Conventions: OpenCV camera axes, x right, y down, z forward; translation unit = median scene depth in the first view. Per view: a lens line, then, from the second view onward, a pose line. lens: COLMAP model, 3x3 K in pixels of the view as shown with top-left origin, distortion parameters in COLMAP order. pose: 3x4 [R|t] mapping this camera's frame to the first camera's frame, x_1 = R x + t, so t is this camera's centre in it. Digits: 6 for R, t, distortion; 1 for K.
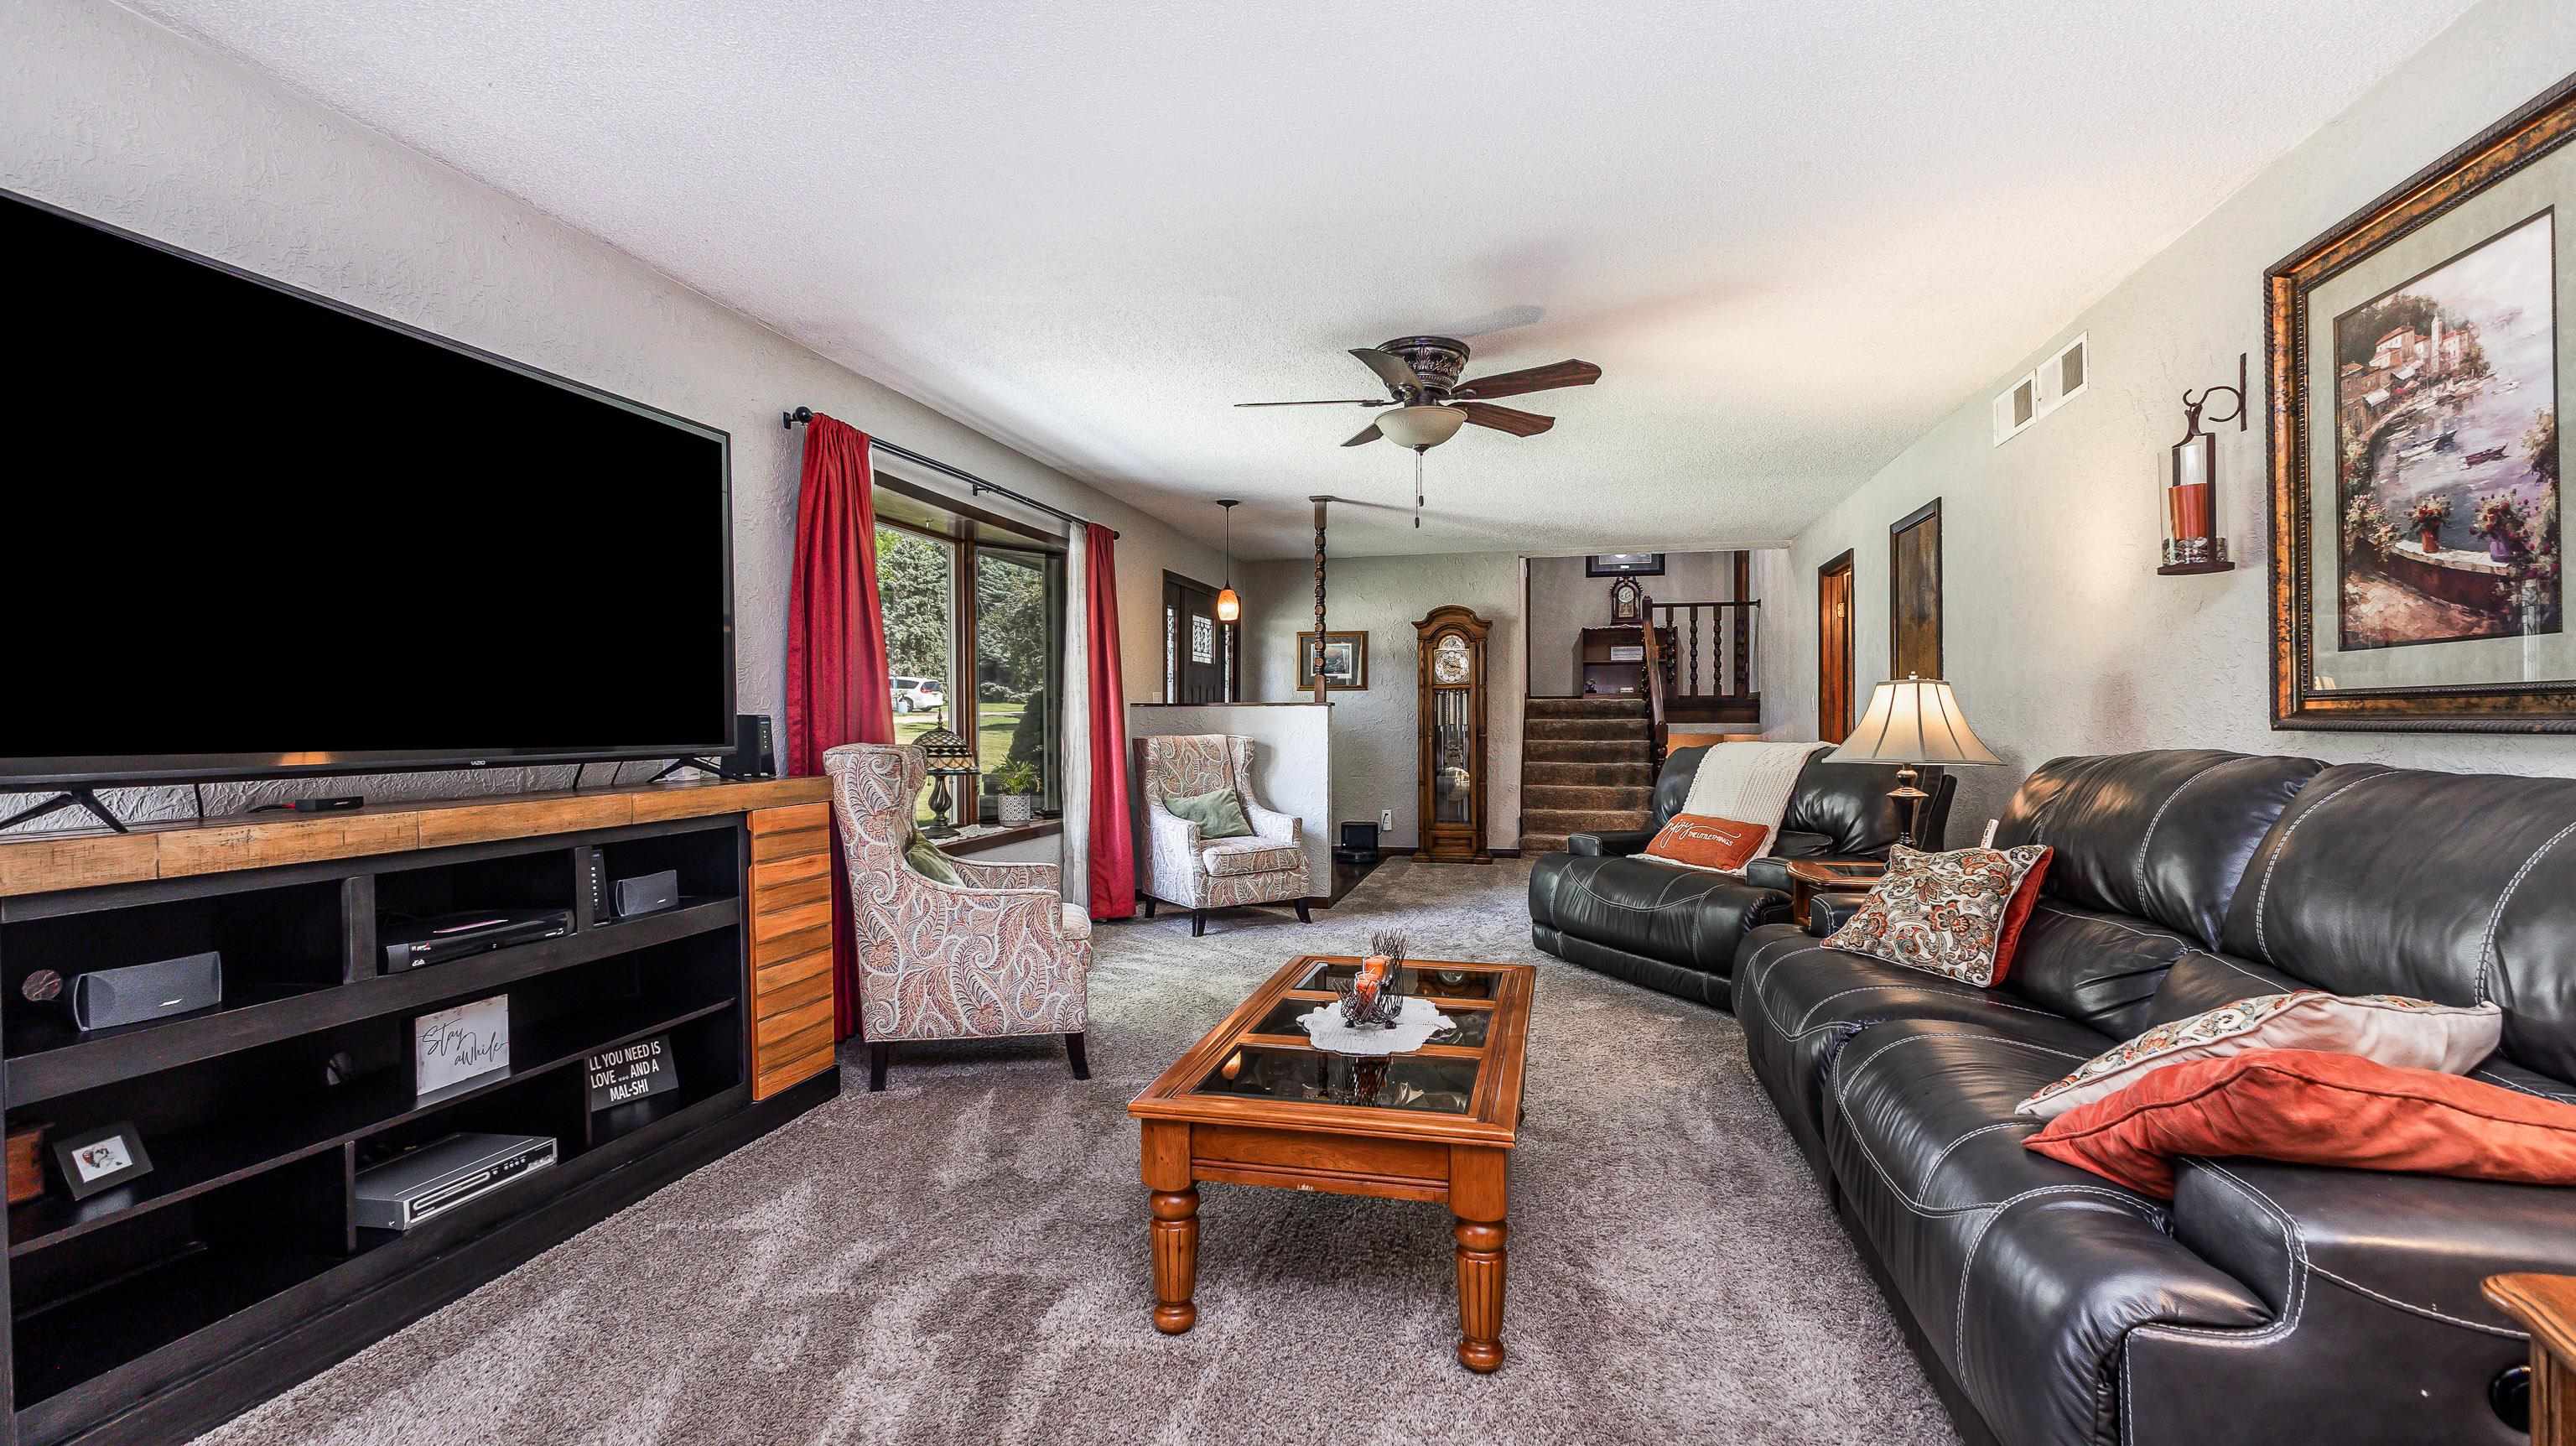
lens RADIAL K [[1133.5, 0, 1287.6], [0, 1133.5, 712.4], [0, 0, 1]] dist [0.012068, -0.003239]
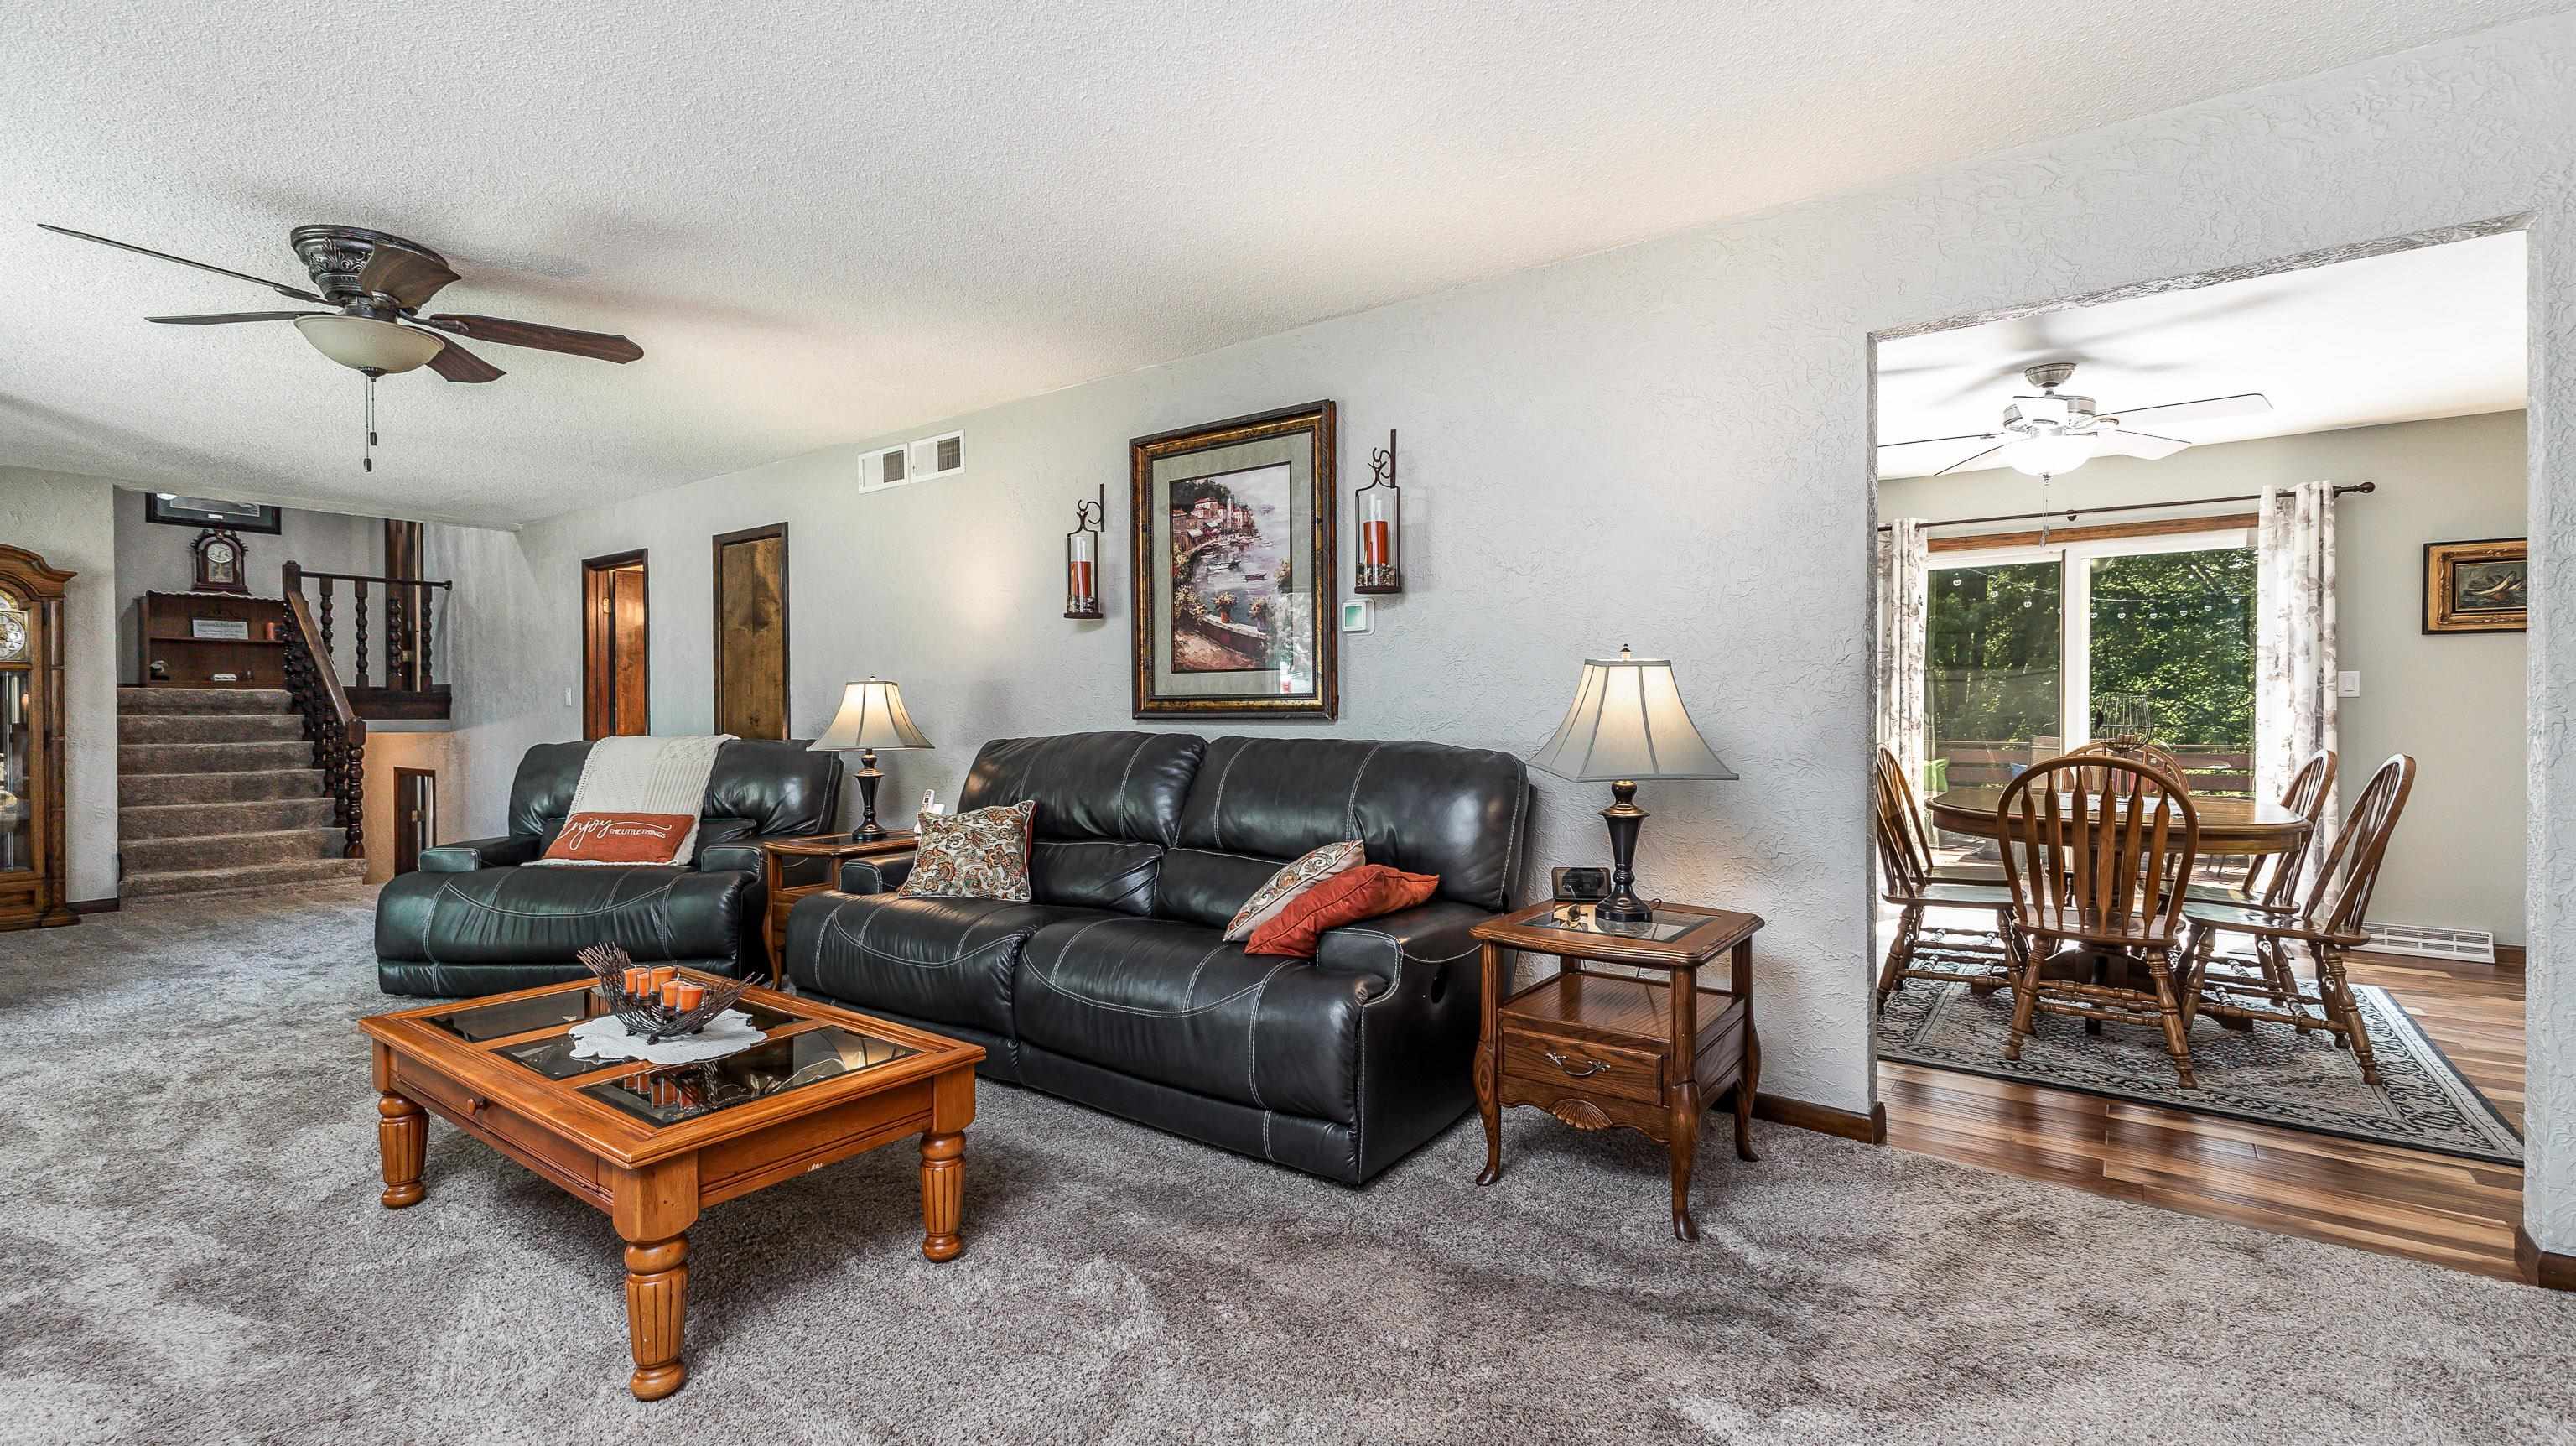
lens RADIAL K [[1133.5, 0, 1283.8], [0, 1133.5, 713.8], [0, 0, 1]] dist [0.012068, -0.003239]
pose [[0.392631, -0.001028, 0.919696, -0.596038], [-0.003088, 0.999992, 0.002437, 0.003617], [-0.919691, -0.003797, 0.392625, 0.161870]]
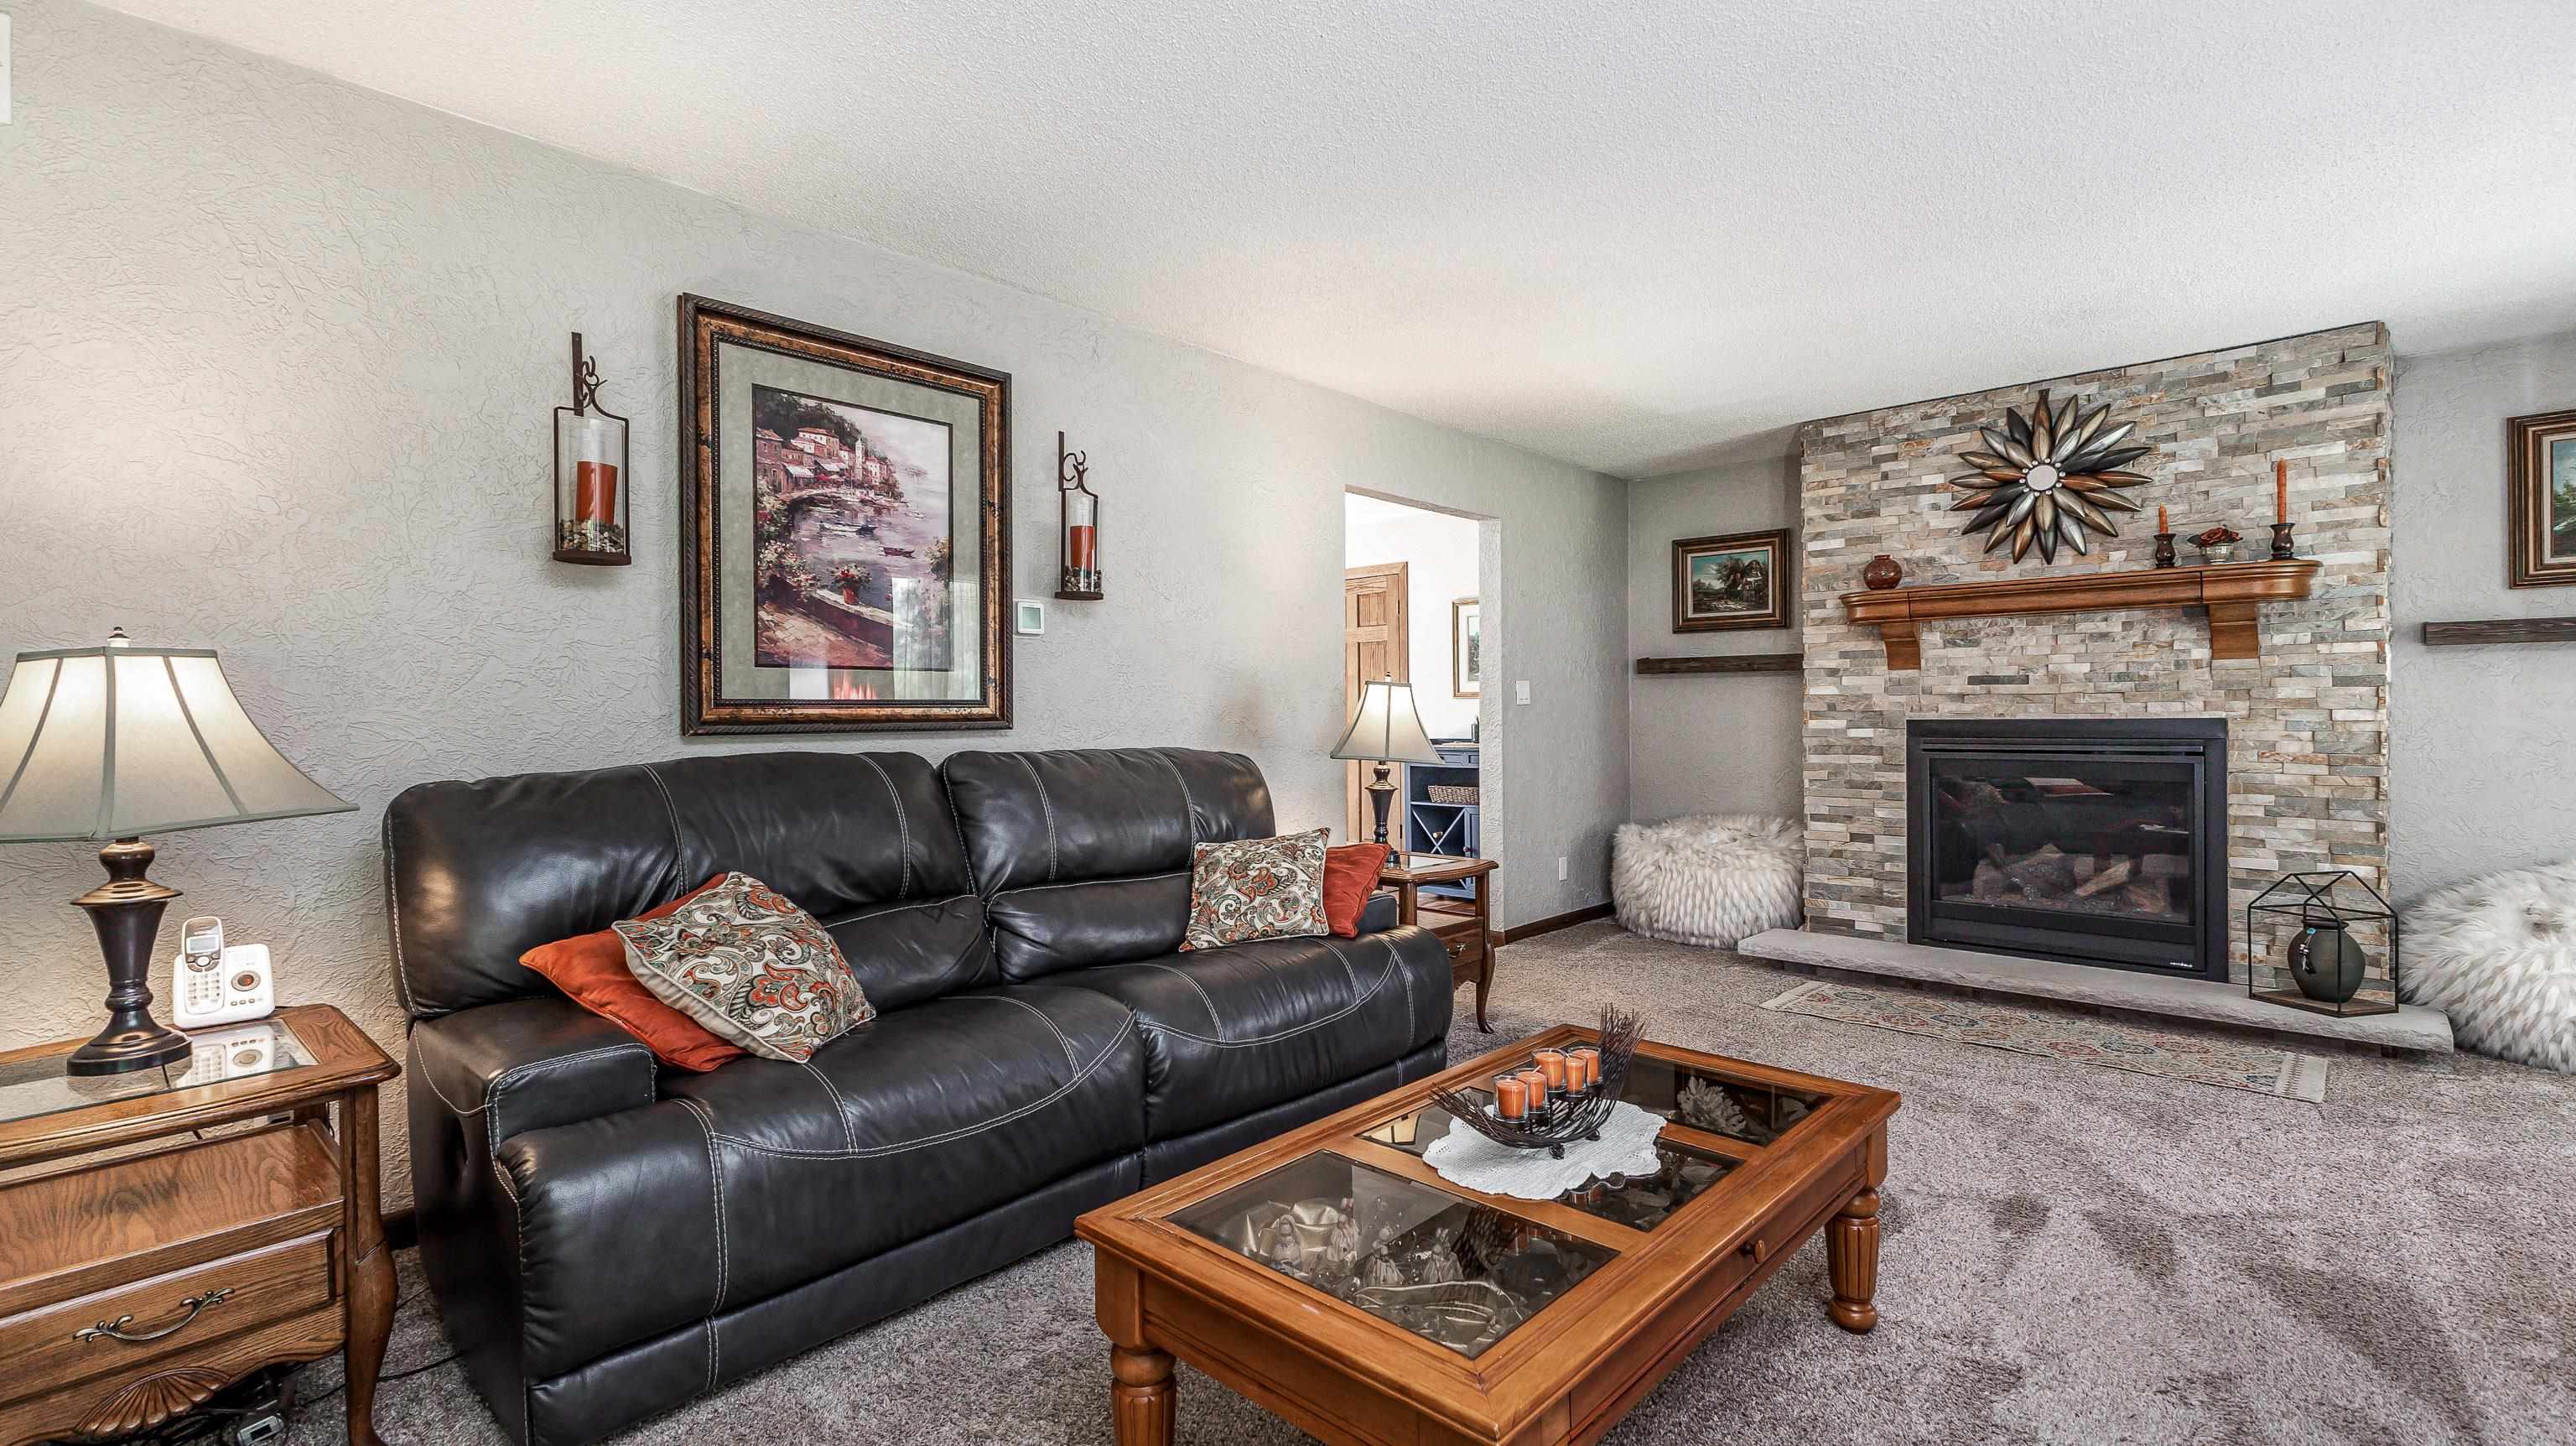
lens RADIAL K [[1133.5, 0, 1278.1], [0, 1133.5, 718.8], [0, 0, 1]] dist [0.012068, -0.003239]
pose [[-0.870954, 0.008159, 0.491297, -0.125850], [0.009562, 0.999954, 0.000345, 0.004823], [-0.491271, 0.004998, -0.870992, 1.739278]]
